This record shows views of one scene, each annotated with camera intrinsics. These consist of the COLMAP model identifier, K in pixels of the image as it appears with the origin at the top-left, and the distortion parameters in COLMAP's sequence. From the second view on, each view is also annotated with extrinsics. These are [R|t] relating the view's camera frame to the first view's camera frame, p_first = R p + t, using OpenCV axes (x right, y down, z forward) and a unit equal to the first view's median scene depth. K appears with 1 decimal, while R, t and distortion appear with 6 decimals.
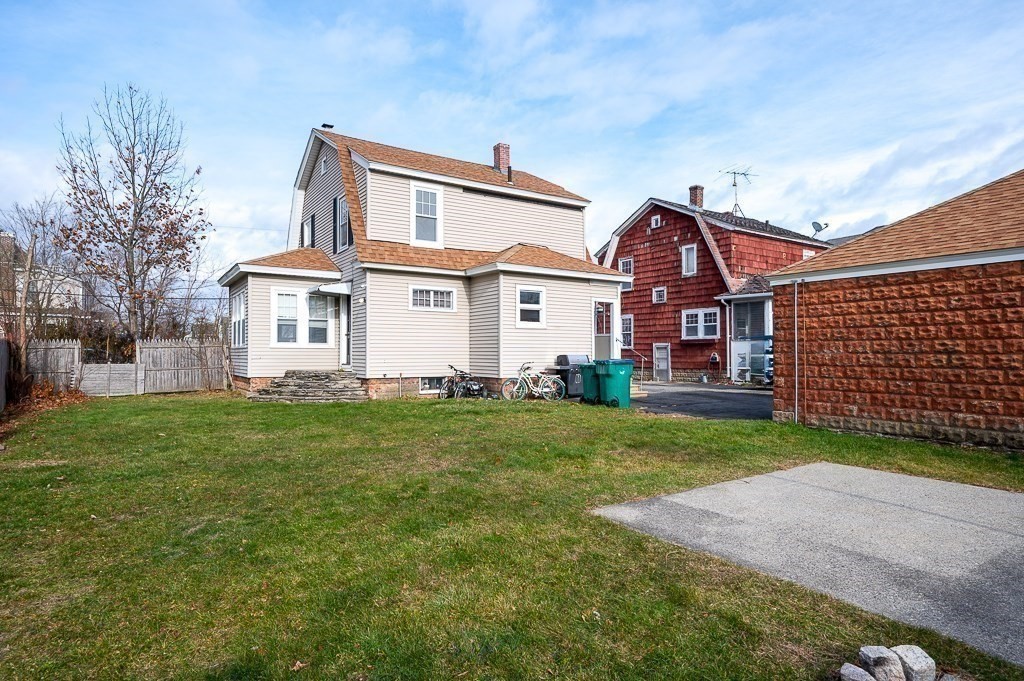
lens RADIAL K [[575.6, 0, 509.9], [0, 575.6, 340.5], [0, 0, 1]] dist [-0.005103, 0.001448]
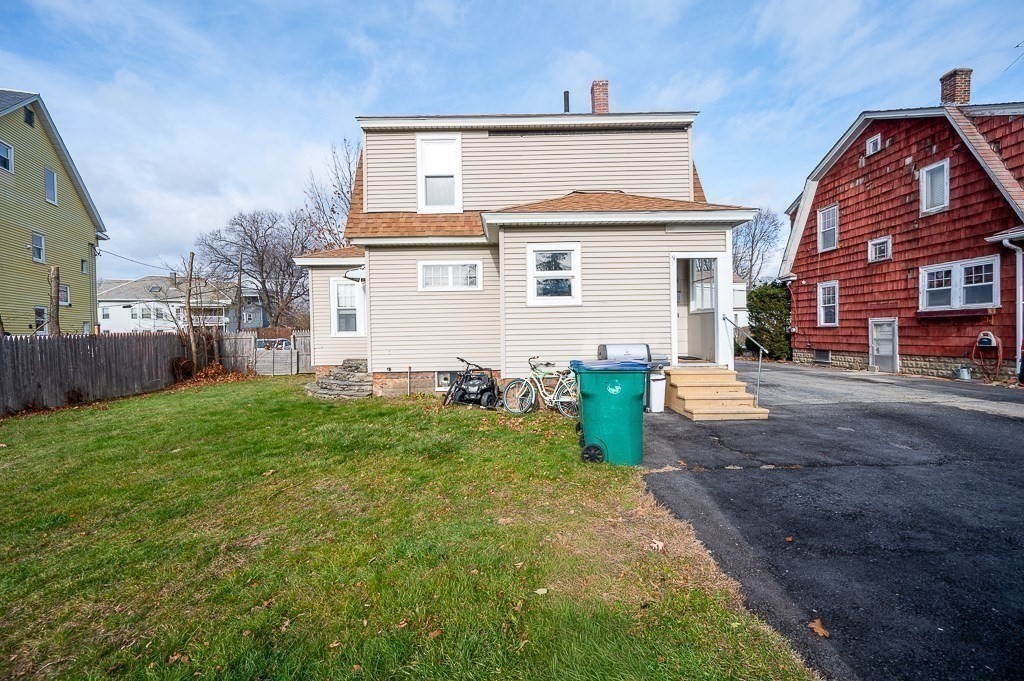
lens RADIAL K [[411.0, 0, 508.6], [0, 411.0, 338.4], [0, 0, 1]] dist [-0.001014, -0.000318]
pose [[0.839824, -0.005853, -0.542827, 0.165193], [0.028836, 0.999011, 0.033841, -0.000503], [0.542092, -0.044074, 0.839162, 0.360880]]
